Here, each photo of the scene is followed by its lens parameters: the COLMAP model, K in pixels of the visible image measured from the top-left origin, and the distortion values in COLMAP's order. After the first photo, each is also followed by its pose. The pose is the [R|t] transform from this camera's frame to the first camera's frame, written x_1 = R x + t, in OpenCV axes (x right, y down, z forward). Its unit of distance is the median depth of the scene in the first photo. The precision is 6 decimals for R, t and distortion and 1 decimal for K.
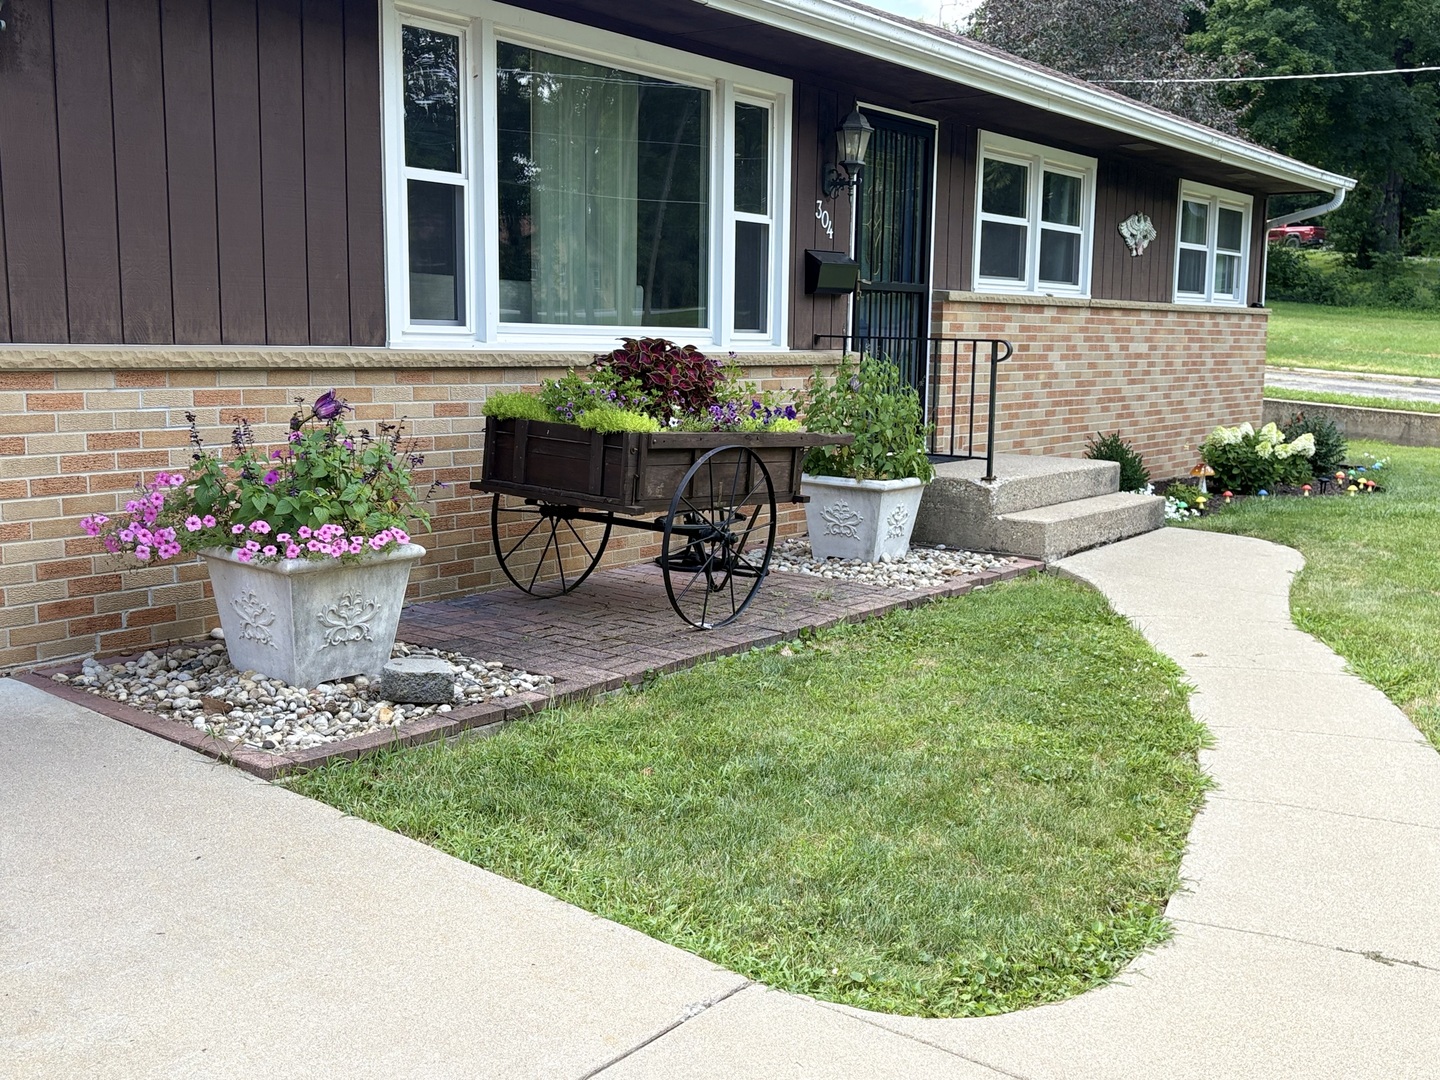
lens RADIAL K [[1468.2, 0, 720.1], [0, 1468.2, 600.9], [0, 0, 1]] dist [-0.000598, -0.142730]
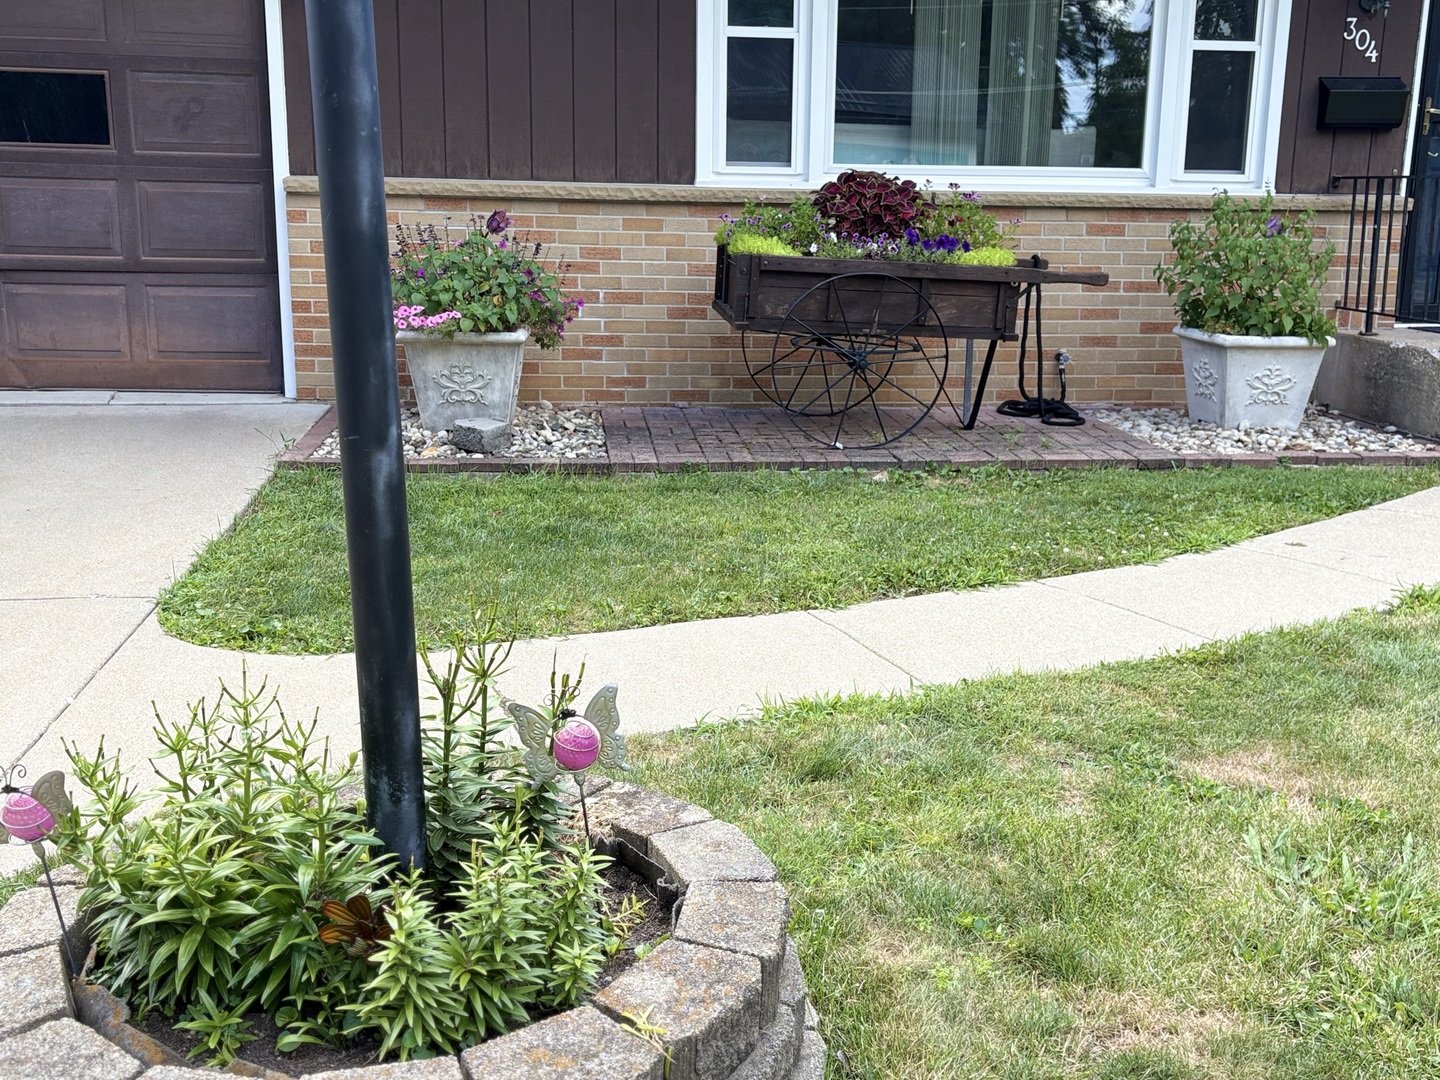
lens RADIAL K [[1499.3, 0, 720.0], [0, 1499.3, 540.0], [0, 0, 1]] dist [0.086620, -0.205449]
pose [[0.676597, 0.150636, -0.720781, 0.703033], [-0.132714, 0.987769, 0.081854, 0.007323], [0.724295, 0.040275, 0.688313, 0.192002]]
